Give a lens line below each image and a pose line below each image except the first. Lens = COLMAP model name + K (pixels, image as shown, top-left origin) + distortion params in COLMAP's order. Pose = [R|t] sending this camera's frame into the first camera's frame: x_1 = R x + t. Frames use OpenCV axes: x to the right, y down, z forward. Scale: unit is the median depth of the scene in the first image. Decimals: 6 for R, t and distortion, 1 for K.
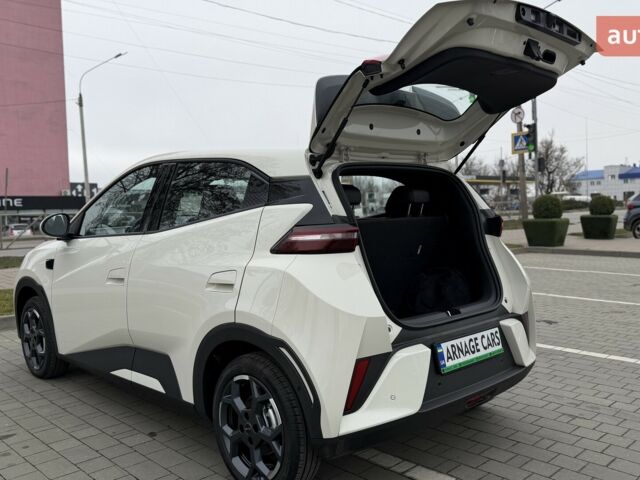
lens RADIAL K [[590.9, 0, 320.0], [0, 590.9, 240.0], [0, 0, 1]] dist [0.201923, -0.433204]
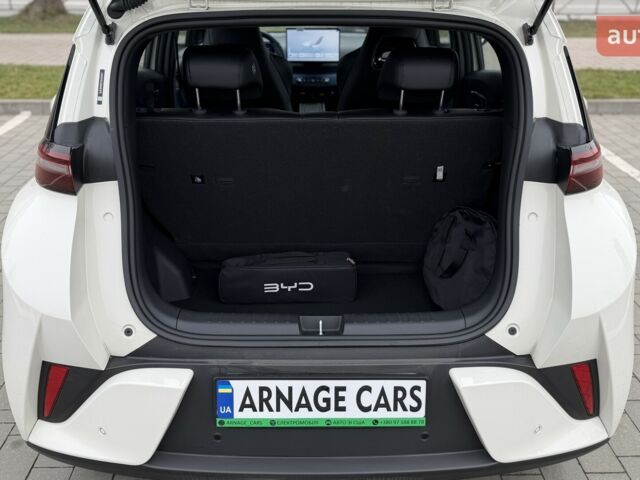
lens RADIAL K [[590.9, 0, 320.0], [0, 590.9, 240.0], [0, 0, 1]] dist [0.201923, -0.433204]
pose [[0.723763, 0.315281, -0.613812, 0.535365], [-0.060515, 0.915092, 0.398678, -0.167738], [0.687390, -0.251403, 0.681389, 0.665660]]
